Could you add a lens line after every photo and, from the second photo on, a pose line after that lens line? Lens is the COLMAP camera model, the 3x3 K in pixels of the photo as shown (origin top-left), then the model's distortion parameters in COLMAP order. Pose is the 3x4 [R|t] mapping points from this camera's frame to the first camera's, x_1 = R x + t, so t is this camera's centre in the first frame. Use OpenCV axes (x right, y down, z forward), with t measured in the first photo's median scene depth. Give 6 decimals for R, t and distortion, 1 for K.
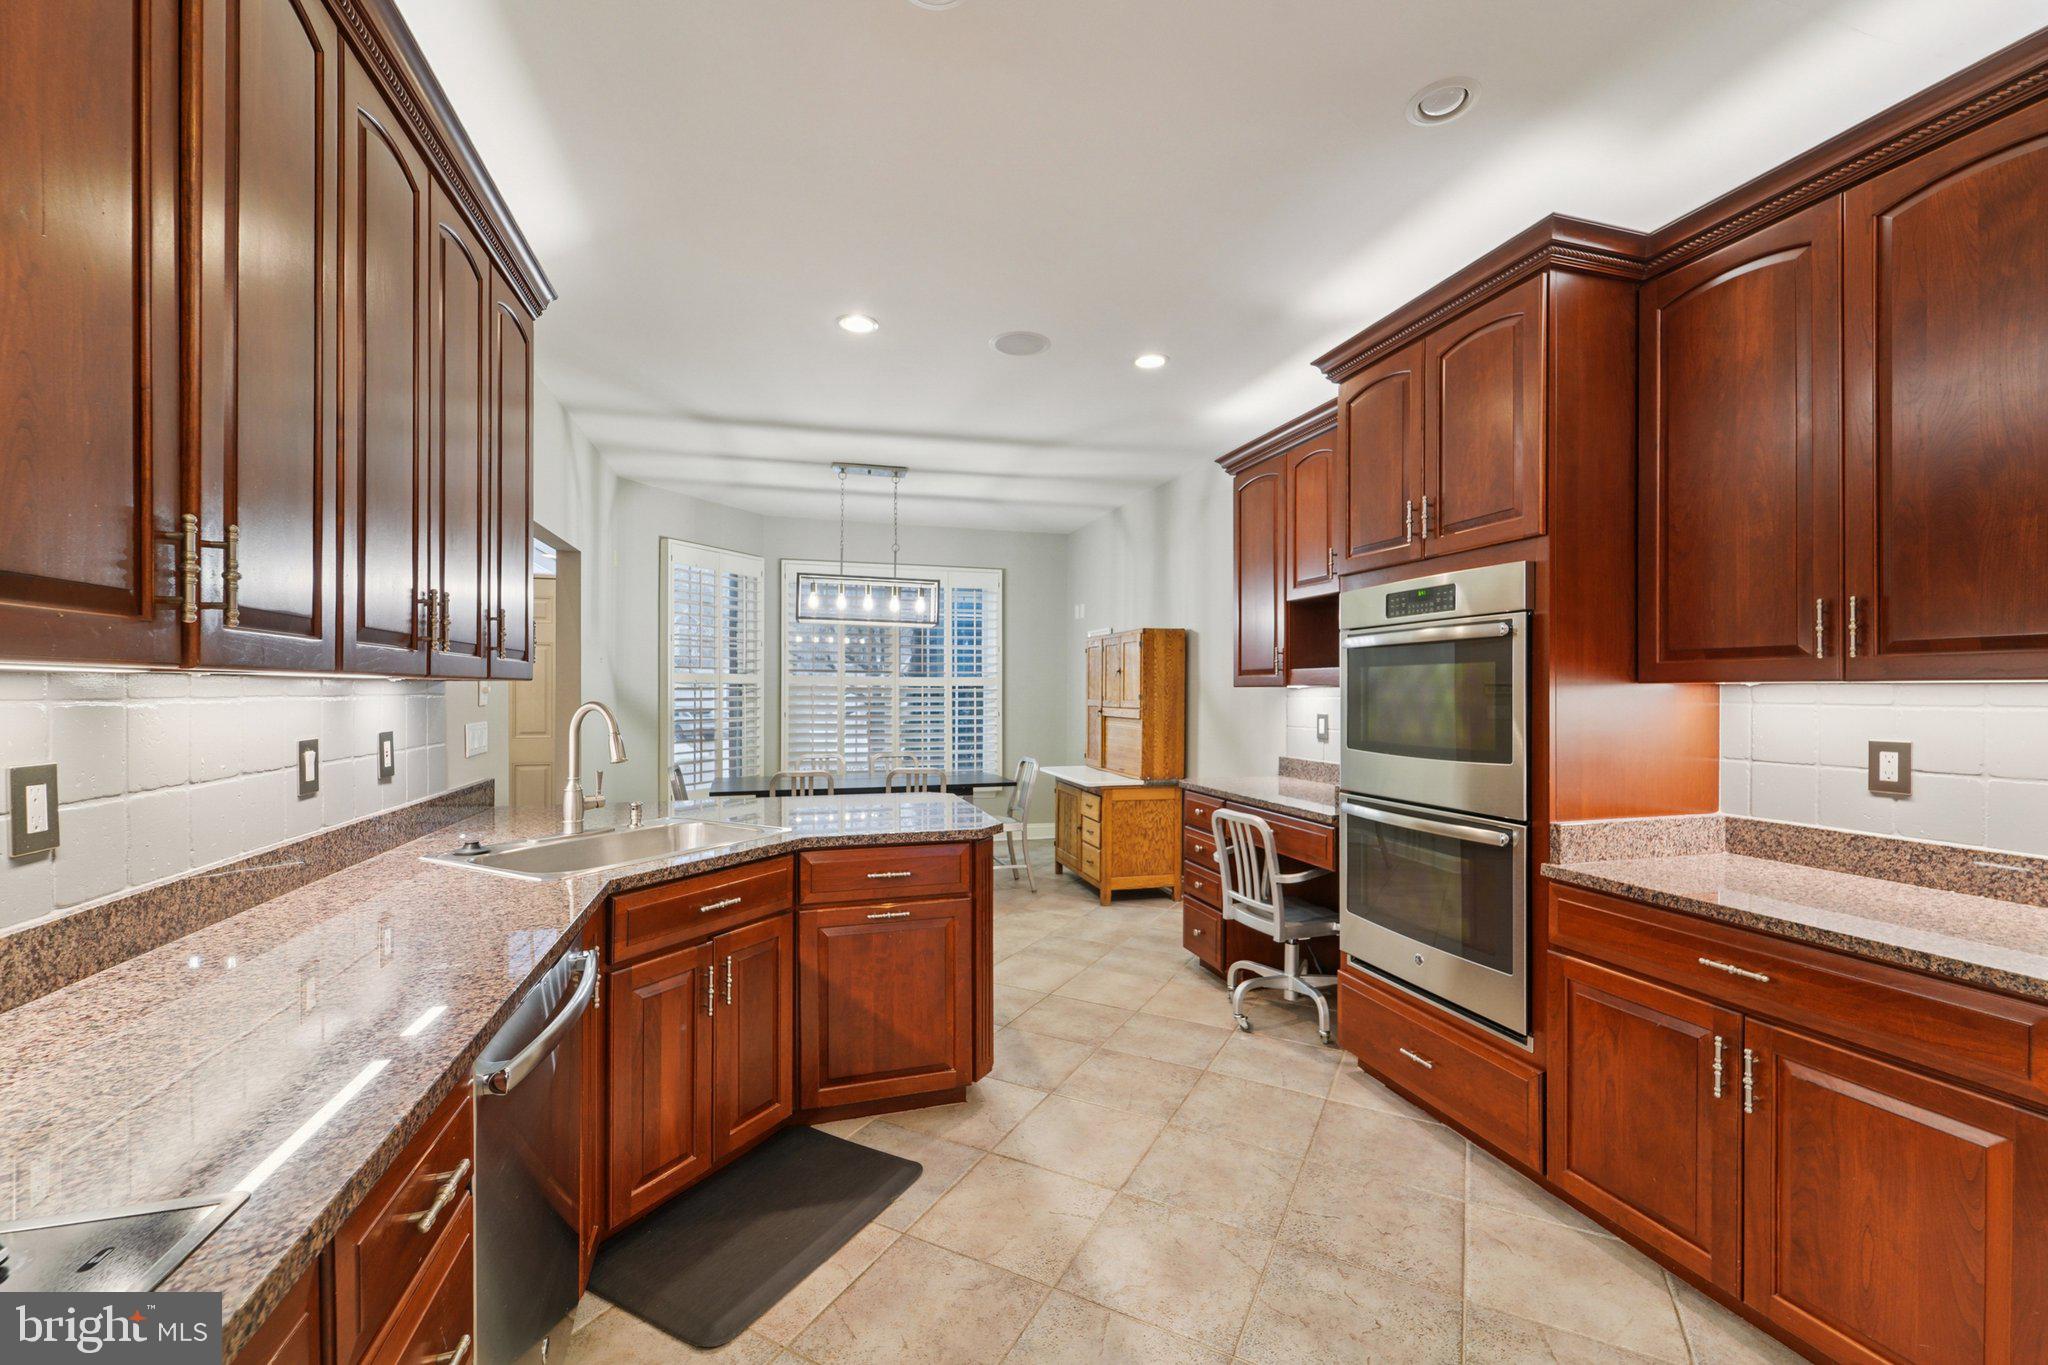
lens RADIAL K [[838.9, 0, 1026.6], [0, 838.9, 691.5], [0, 0, 1]] dist [0.000834, -0.000128]
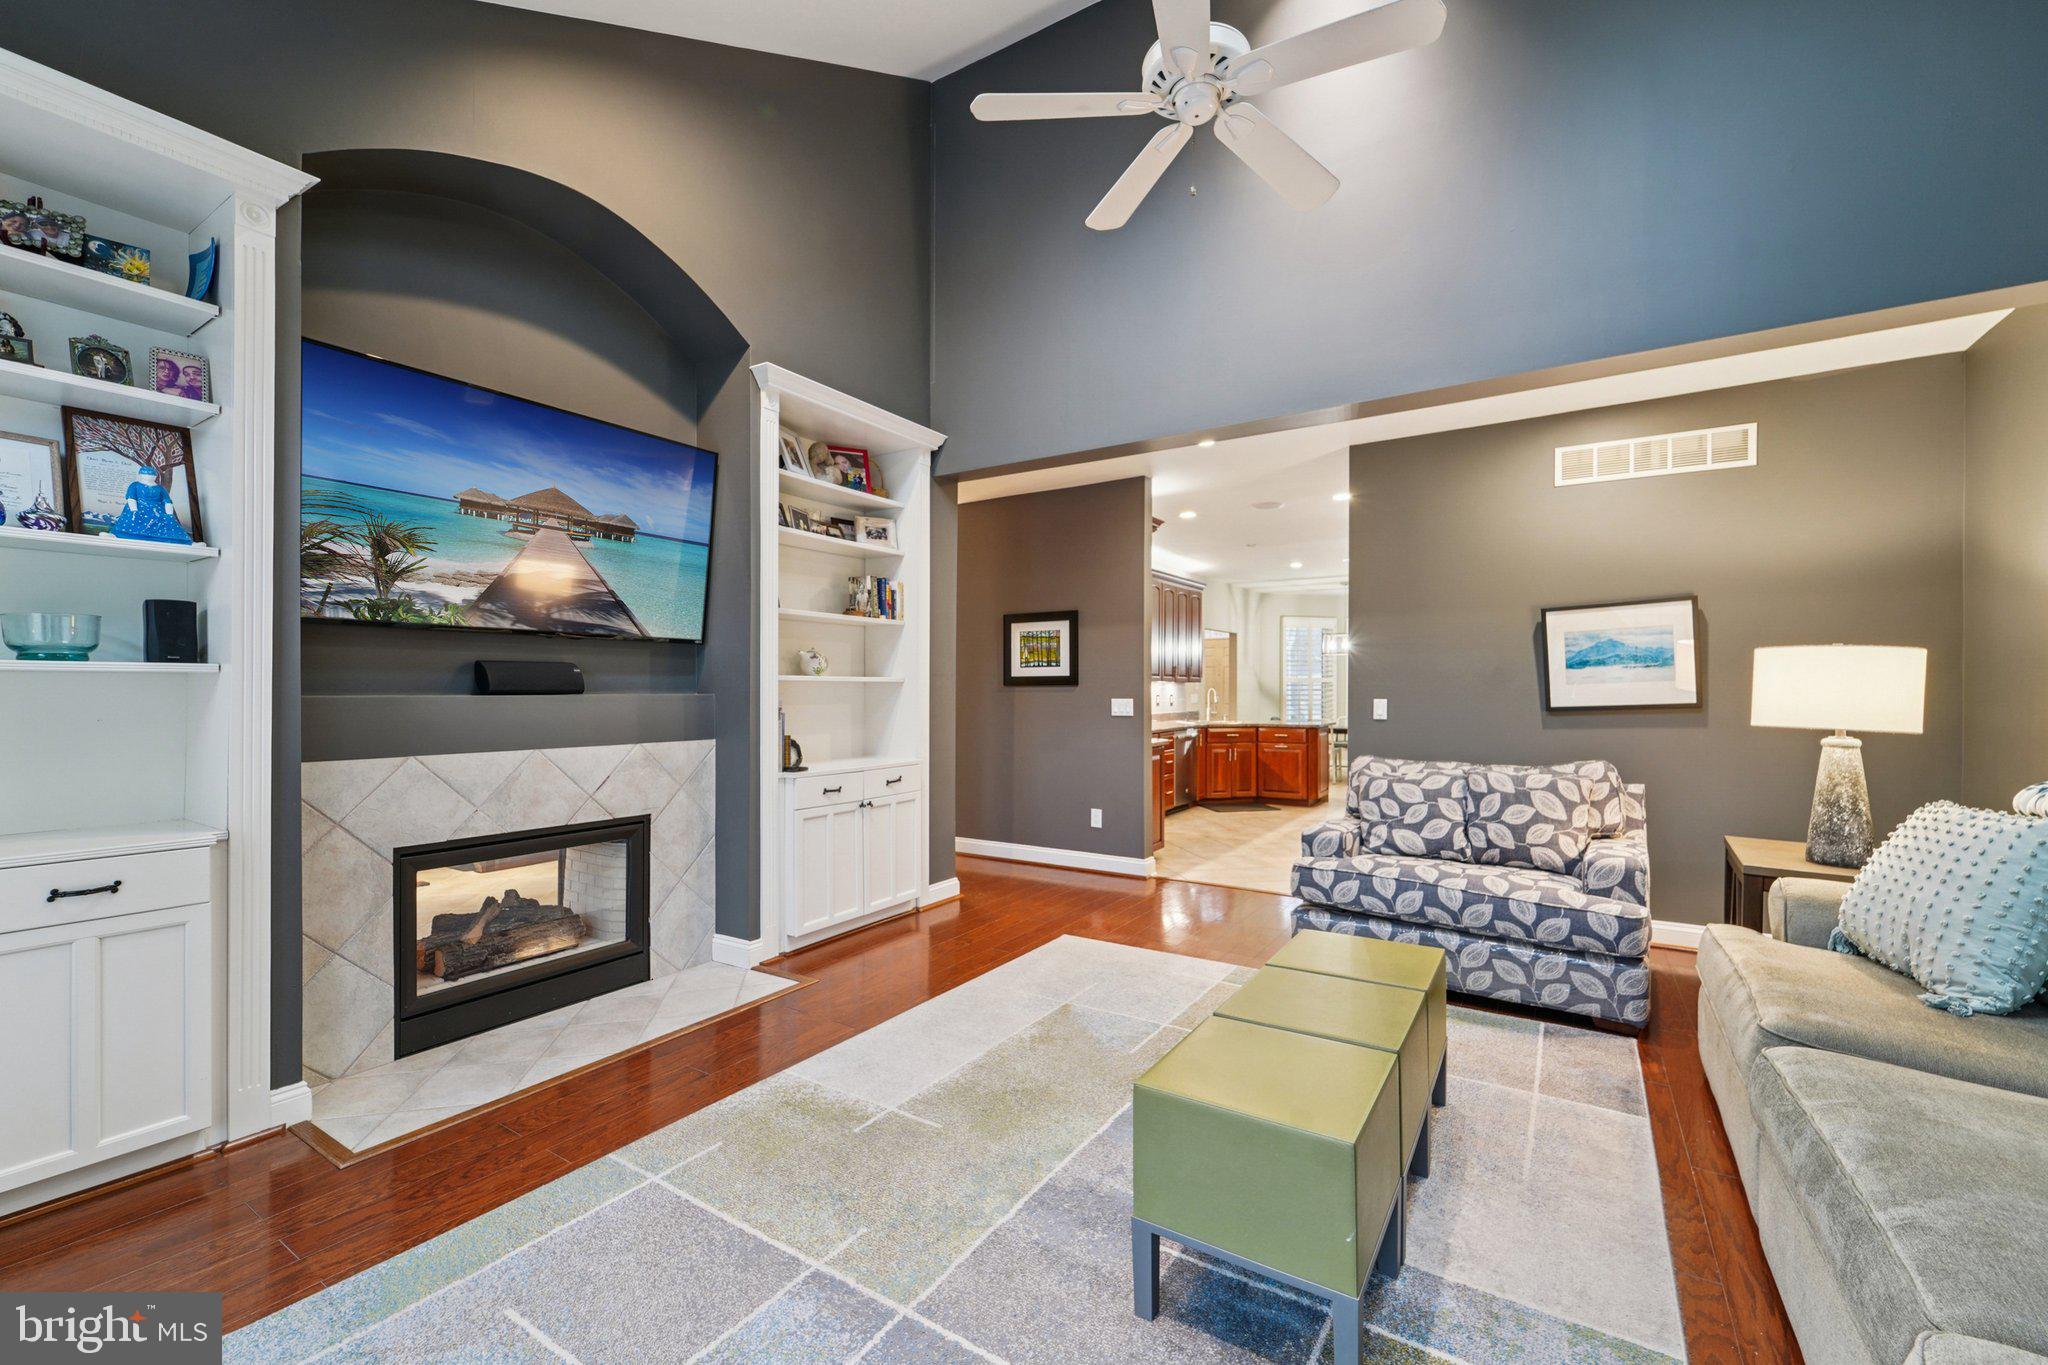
lens RADIAL K [[838.9, 0, 1023.2], [0, 838.9, 685.4], [0, 0, 1]] dist [0.000834, -0.000128]
pose [[0.645439, -0.007108, -0.763779, 1.825031], [0.002320, 0.999970, -0.007346, 0.025428], [0.763809, 0.002970, 0.645436, -2.117717]]
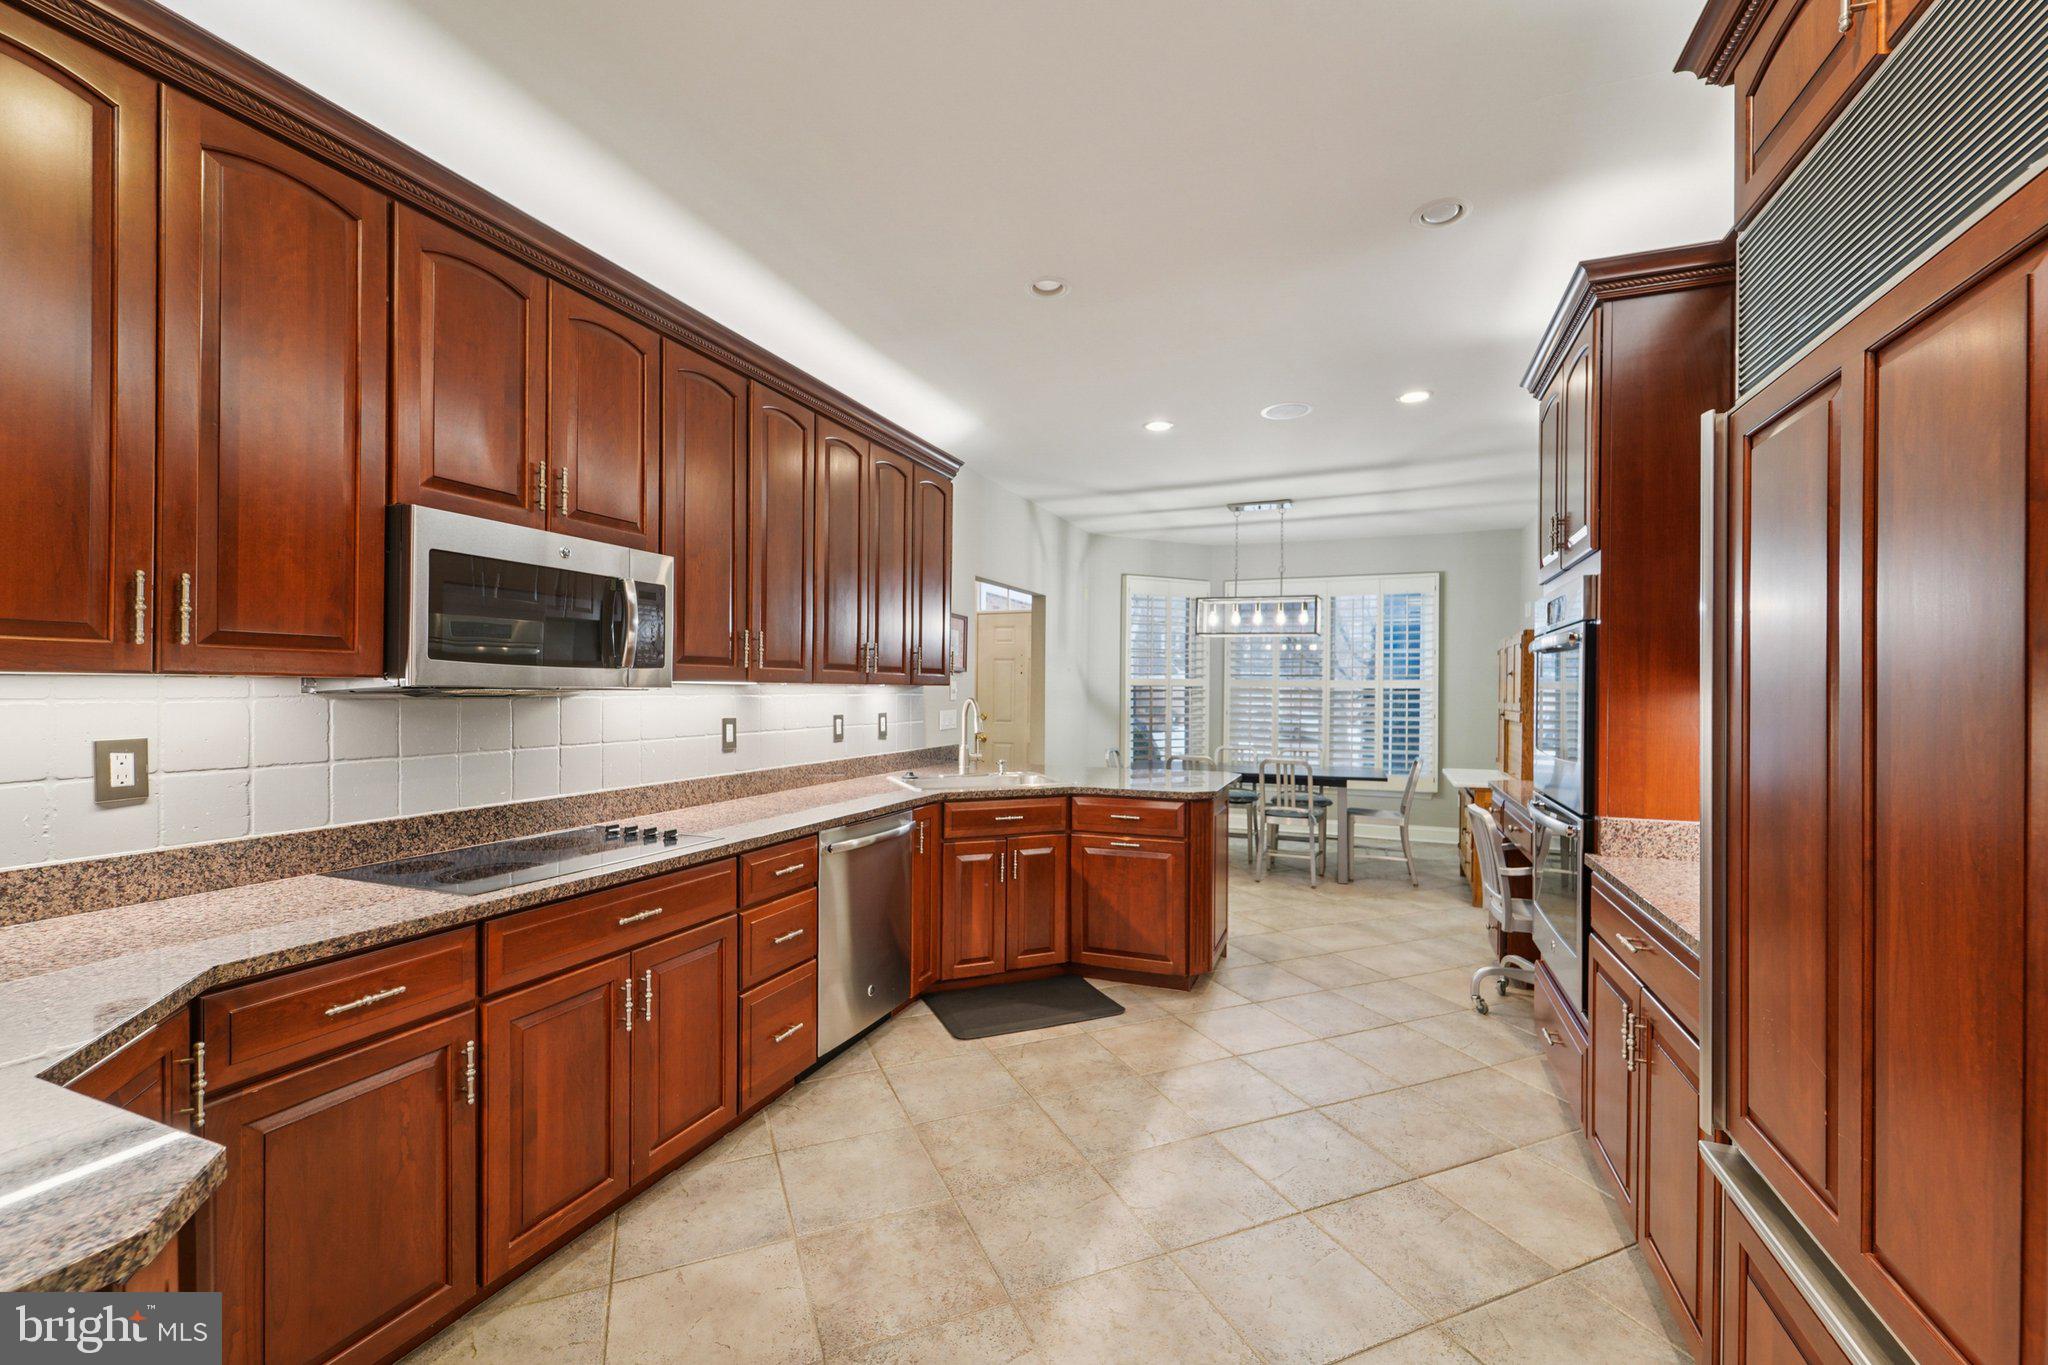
lens RADIAL K [[838.9, 0, 1029.5], [0, 838.9, 689.7], [0, 0, 1]] dist [0.000834, -0.000128]
pose [[0.780735, 0.001919, -0.624860, 0.604706], [-0.004739, 0.999985, -0.002850, -0.000373], [0.624845, 0.005186, 0.780732, -0.248181]]
